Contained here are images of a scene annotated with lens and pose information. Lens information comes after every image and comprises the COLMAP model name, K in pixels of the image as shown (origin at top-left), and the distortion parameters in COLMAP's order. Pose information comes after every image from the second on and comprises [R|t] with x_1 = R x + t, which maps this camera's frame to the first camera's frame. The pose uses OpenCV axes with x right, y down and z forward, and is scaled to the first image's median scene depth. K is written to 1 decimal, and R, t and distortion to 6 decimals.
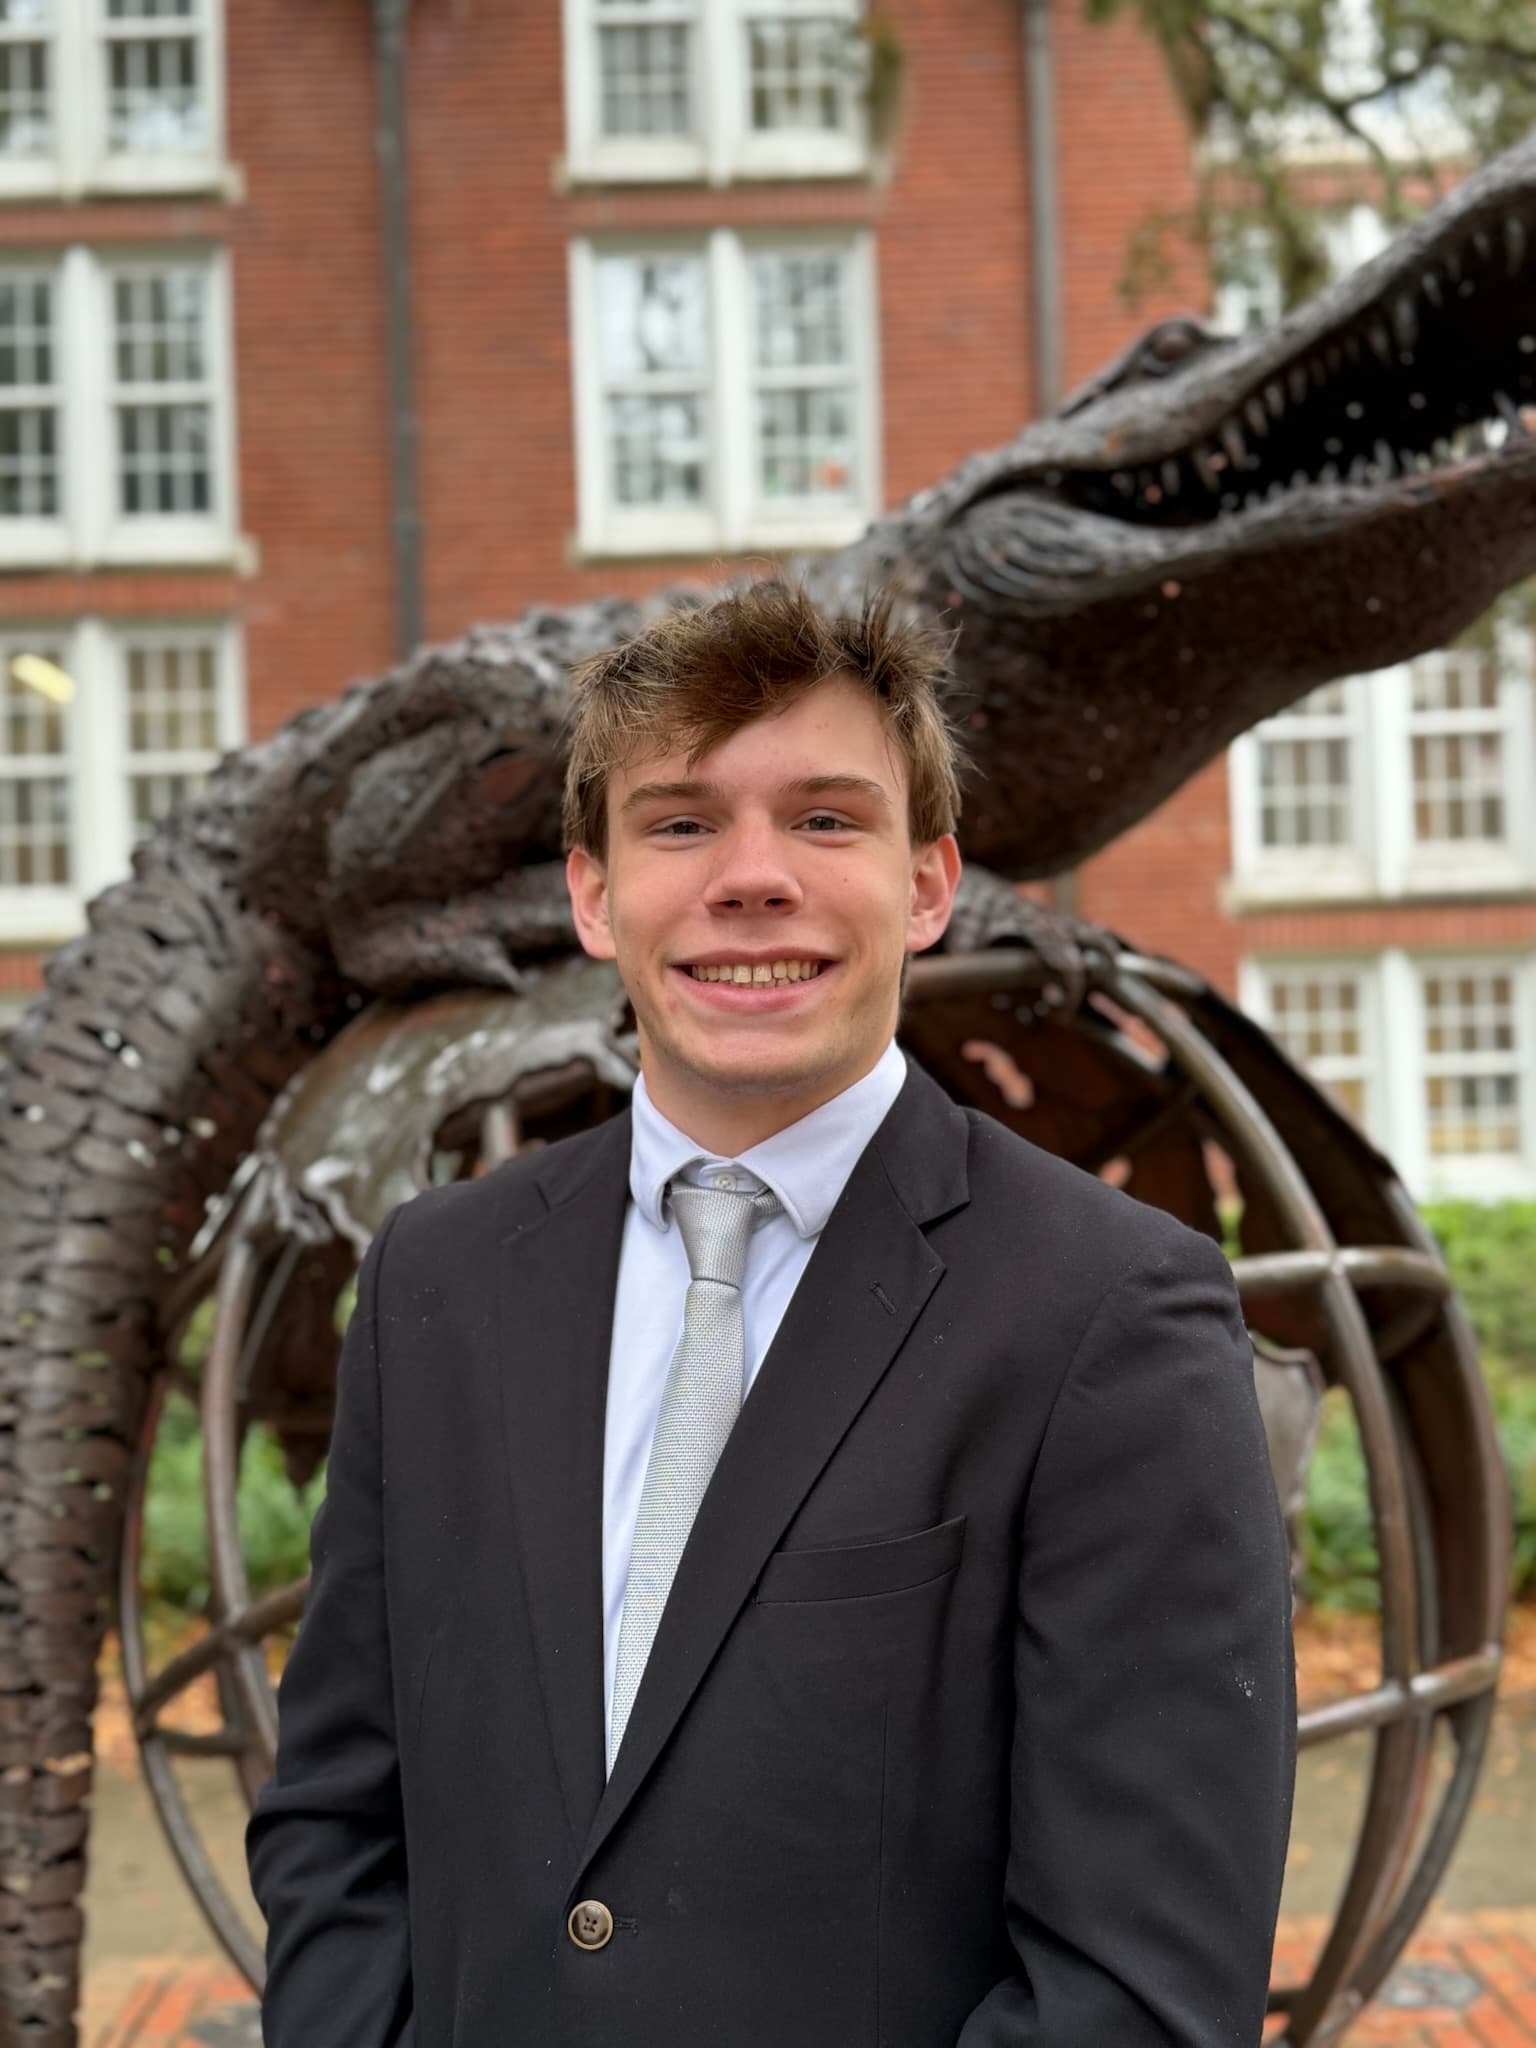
lens RADIAL K [[2419.1, 0, 768.0], [0, 2419.1, 1024.0], [0, 0, 1]] dist [0.224619, -0.499650]
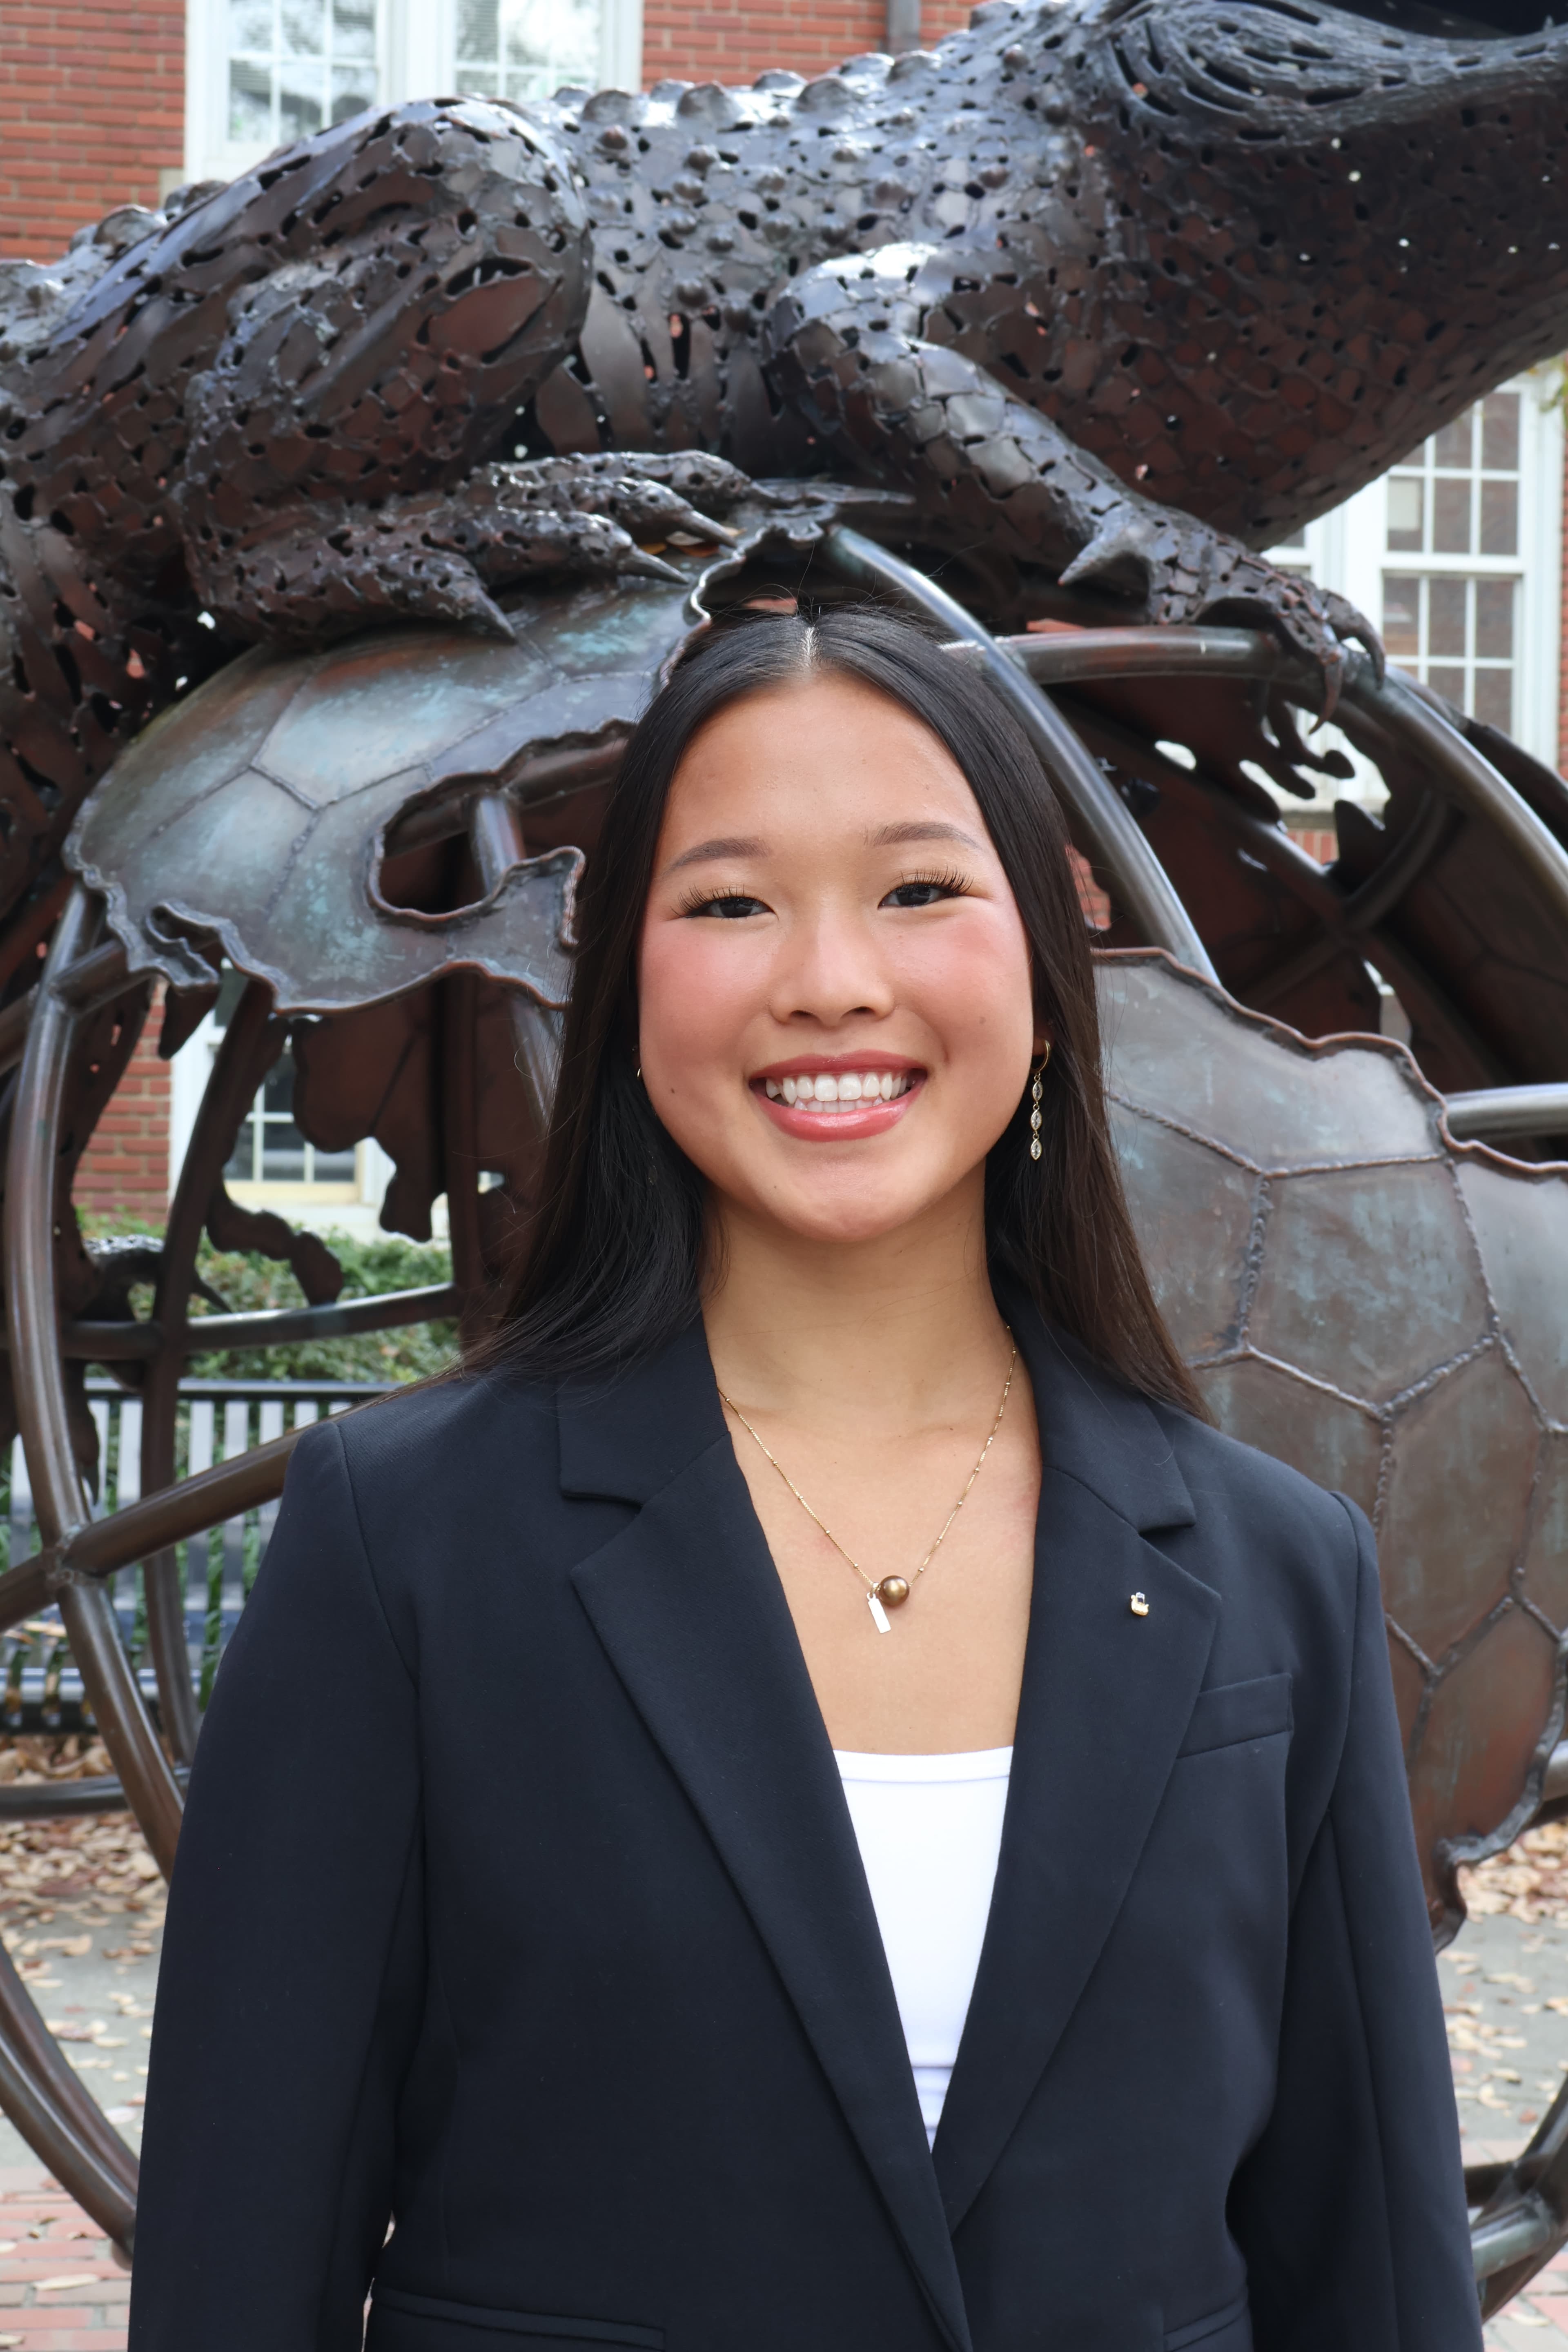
lens RADIAL K [[3643.4, 0, 784.0], [0, 3643.4, 1176.0], [0, 0, 1]] dist [0.033288, -0.075079]
pose [[0.990714, 0.050704, 0.126154, -0.131007], [-0.056232, 0.997590, 0.040649, 0.079503], [-0.123789, -0.047365, 0.991177, 0.010595]]
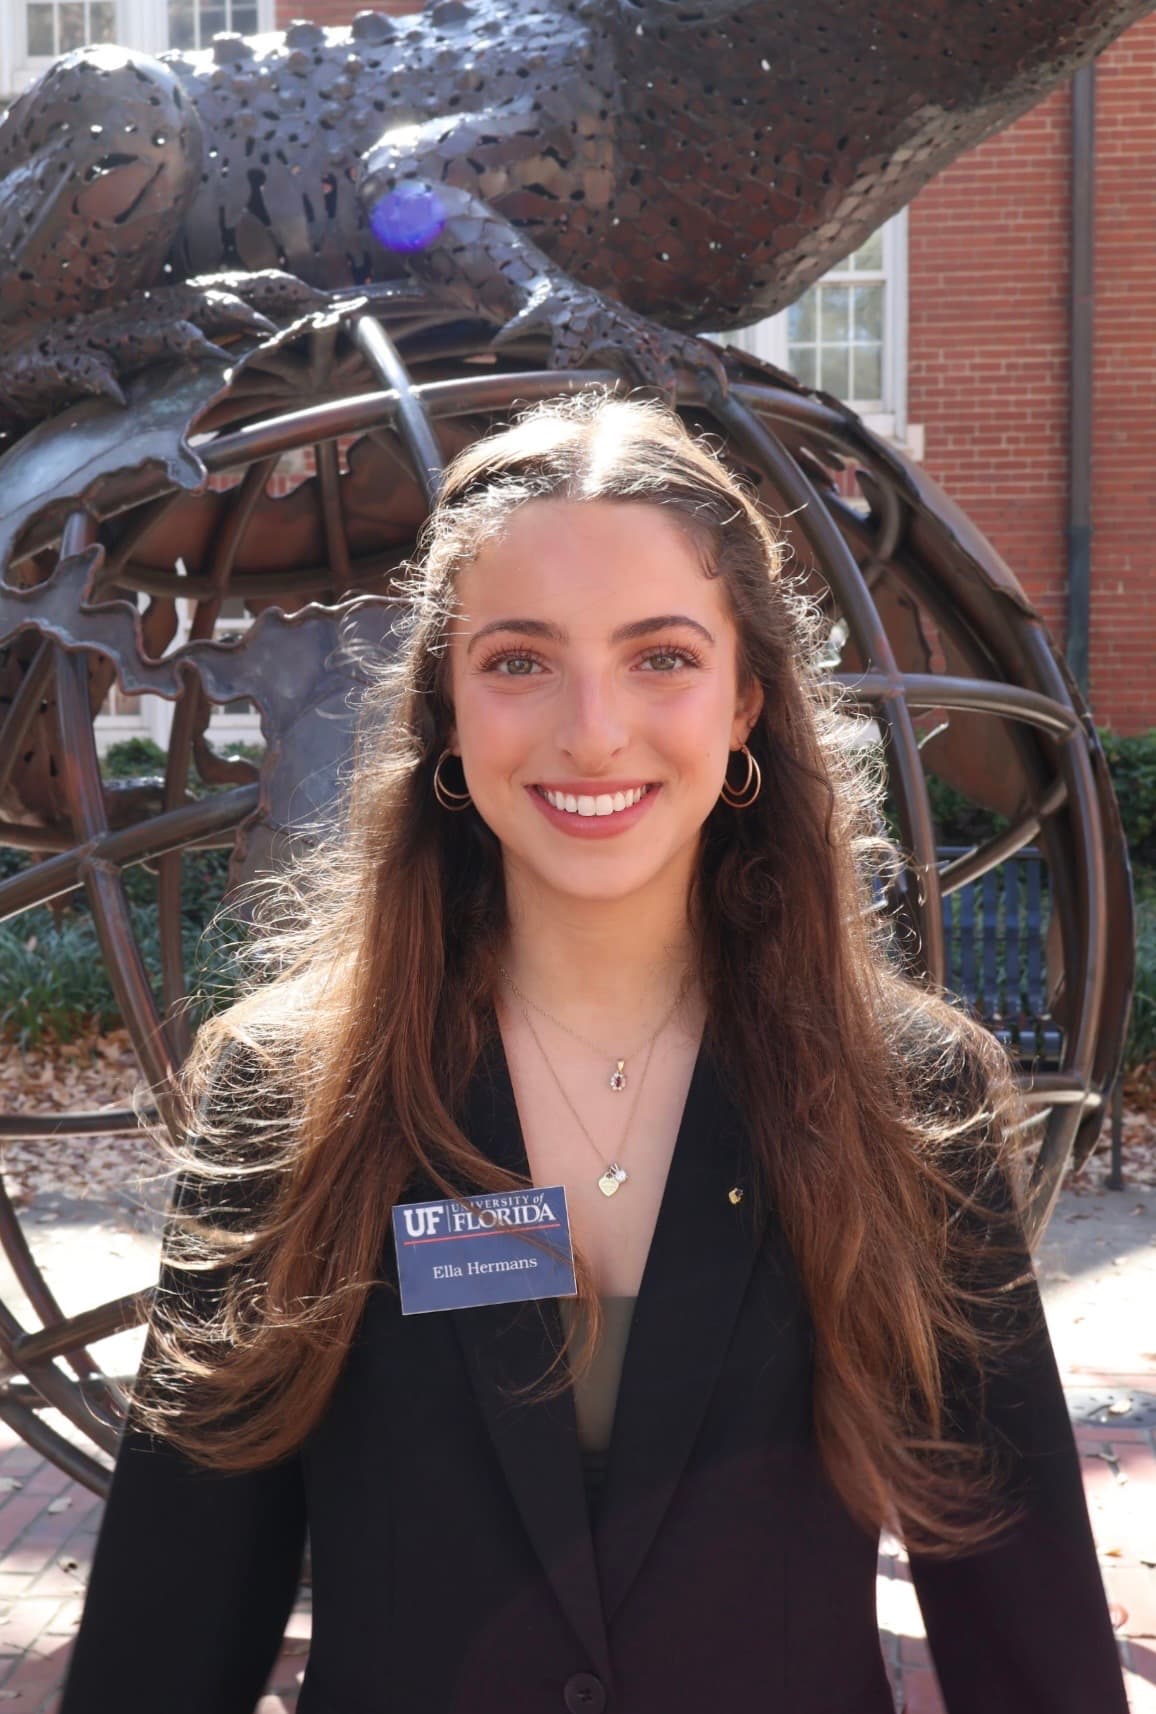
lens RADIAL K [[2304.8, 0, 614.6], [0, 2304.8, 939.4], [0, 0, 1]] dist [-0.000723, 0.023996]
pose [[0.993901, 0.035935, -0.104260, 0.191007], [-0.019511, 0.987804, 0.154475, 0.050011], [0.108540, -0.151499, 0.982480, 0.037360]]
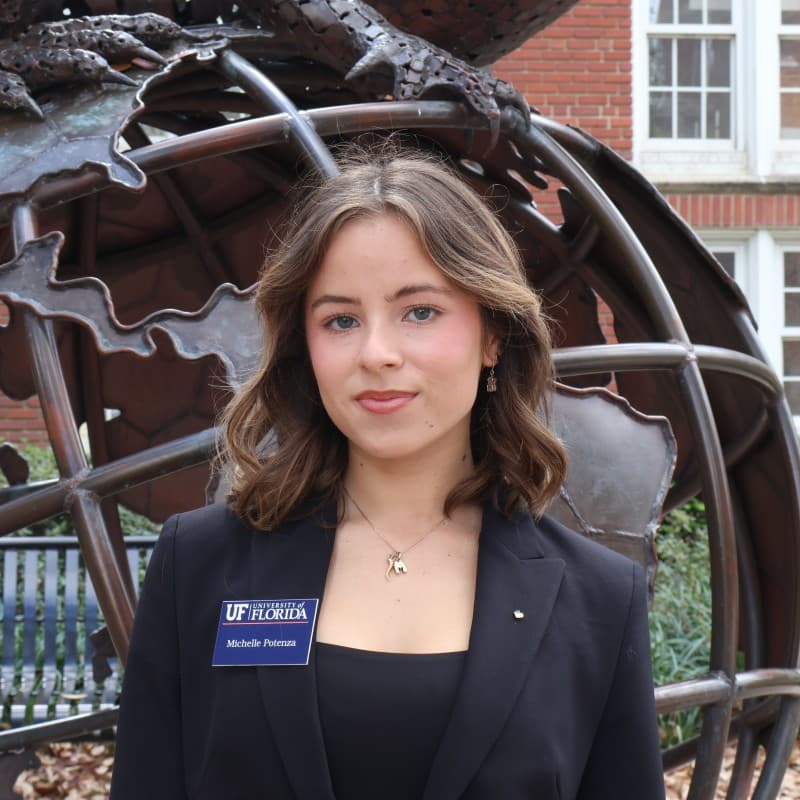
lens RADIAL K [[2260.8, 0, 399.0], [0, 2260.8, 415.3], [0, 0, 1]] dist [-0.039463, 0.316647]
pose [[0.995513, 0.027324, 0.090591, -0.019579], [-0.031277, 0.998607, 0.042500, 0.074138], [-0.089303, -0.045143, 0.994981, -0.129771]]
